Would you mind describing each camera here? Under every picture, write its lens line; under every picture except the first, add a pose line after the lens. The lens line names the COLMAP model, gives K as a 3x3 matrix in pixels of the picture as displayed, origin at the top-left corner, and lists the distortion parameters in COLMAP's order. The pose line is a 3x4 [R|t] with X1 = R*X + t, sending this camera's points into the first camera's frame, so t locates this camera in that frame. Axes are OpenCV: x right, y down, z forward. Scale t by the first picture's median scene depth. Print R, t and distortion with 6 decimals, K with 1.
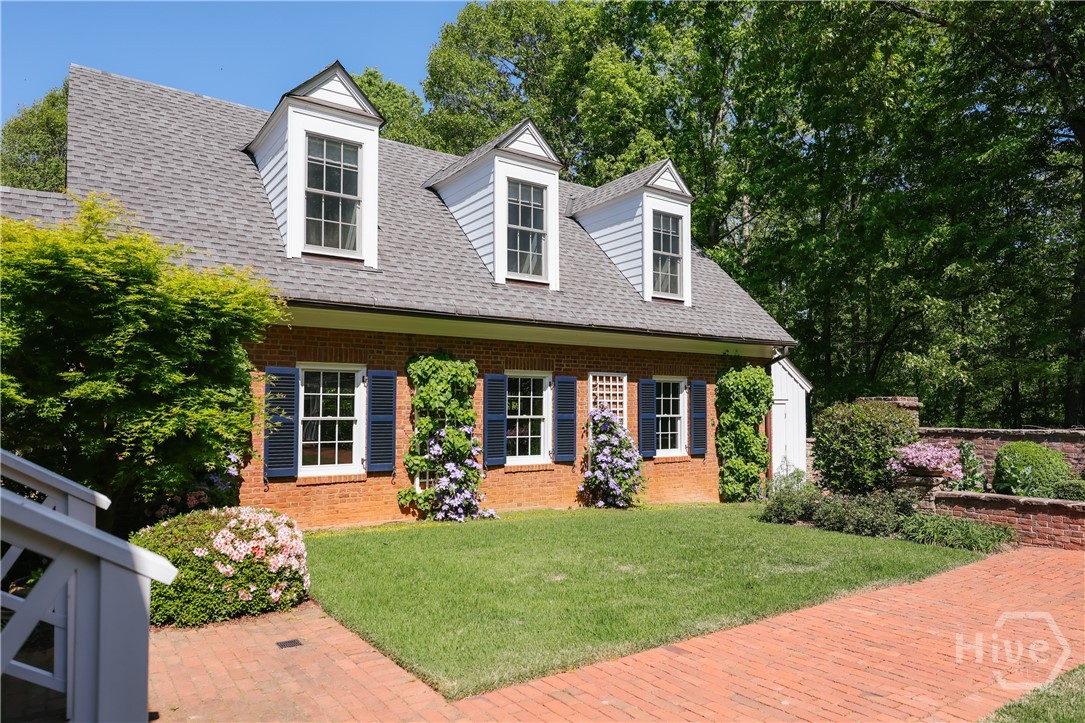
lens RADIAL K [[699.3, 0, 542.2], [0, 699.3, 393.6], [0, 0, 1]] dist [-0.000783, -0.000162]
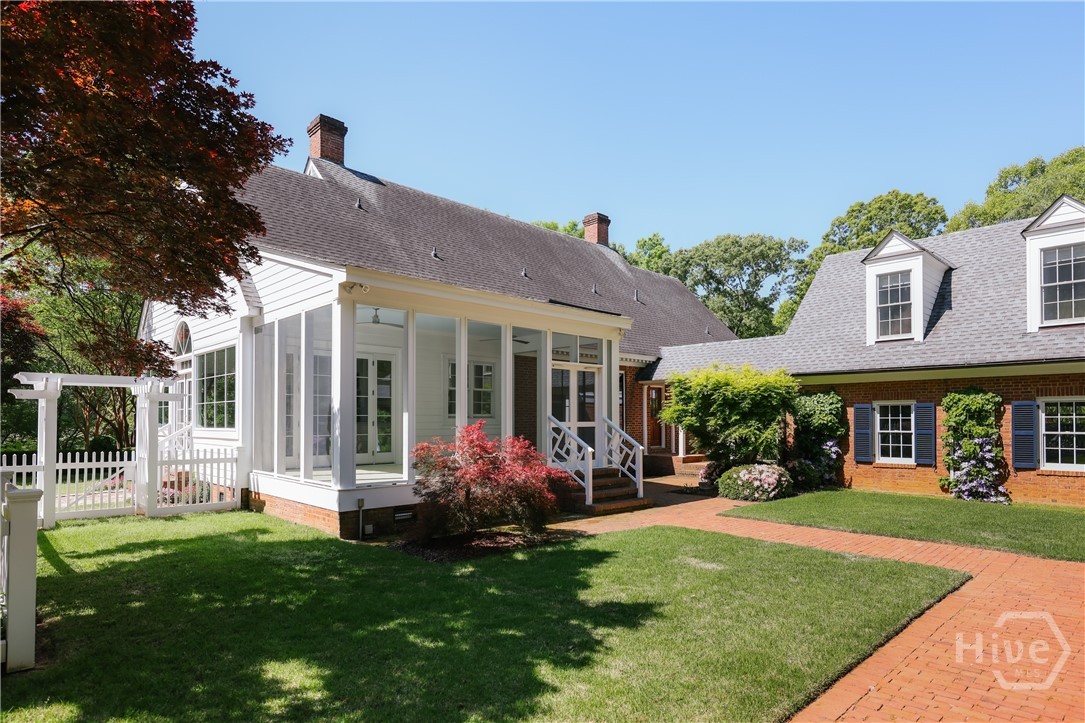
lens RADIAL K [[613.4, 0, 543.3], [0, 613.4, 415.7], [0, 0, 1]] dist [0.000727, 0.000641]
pose [[0.155106, -0.009389, -0.987853, 1.073986], [0.030237, 0.999531, -0.004752, -0.024163], [0.987435, -0.029132, 0.155317, -0.118154]]
